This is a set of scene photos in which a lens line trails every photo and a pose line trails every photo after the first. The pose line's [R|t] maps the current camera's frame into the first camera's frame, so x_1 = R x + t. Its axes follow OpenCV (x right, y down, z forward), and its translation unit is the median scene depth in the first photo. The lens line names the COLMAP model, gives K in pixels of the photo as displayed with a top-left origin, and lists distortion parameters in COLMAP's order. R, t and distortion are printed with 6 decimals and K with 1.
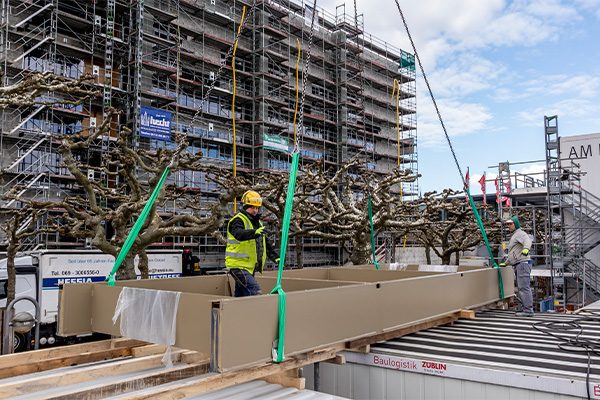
lens RADIAL K [[543.2, 0, 300.0], [0, 543.2, 200.0], [0, 0, 1]] dist [-0.001972, 0.000010]
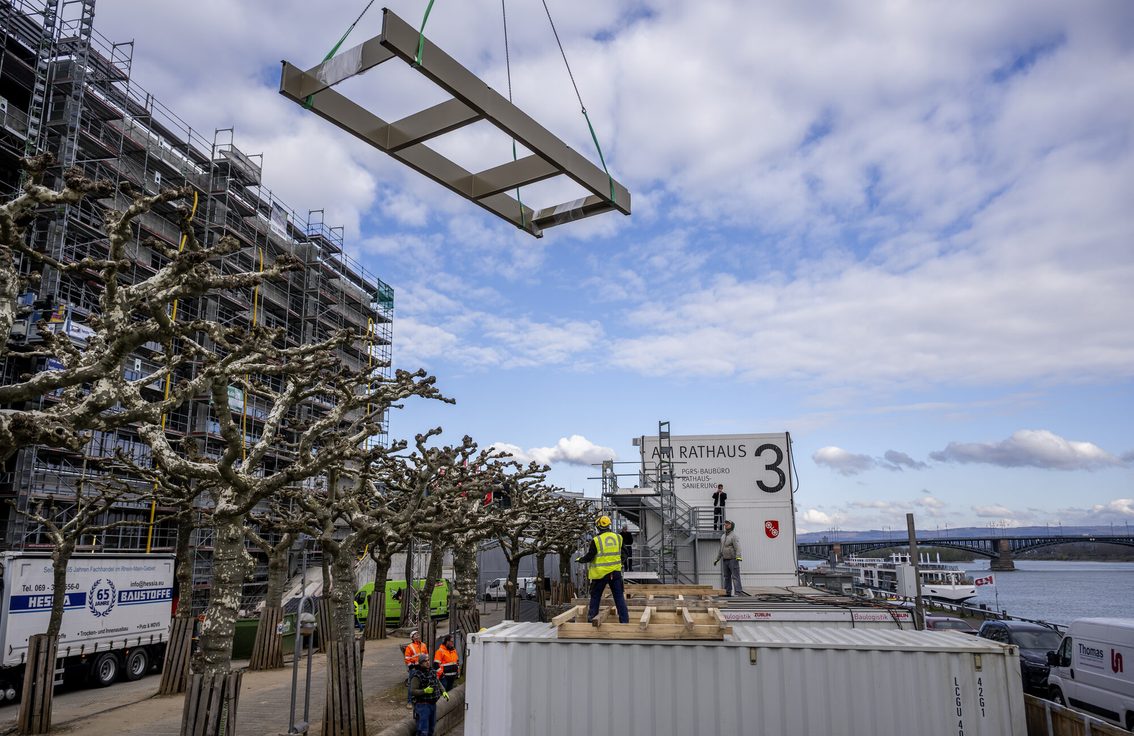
lens RADIAL K [[860.6, 0, 567.0], [0, 860.6, 368.0], [0, 0, 1]] dist [0.003362, 0.002043]
pose [[0.850209, 0.110407, 0.514738, -0.212097], [-0.042681, 0.988999, -0.141634, -0.004760], [-0.524712, 0.098449, 0.845568, -0.121406]]
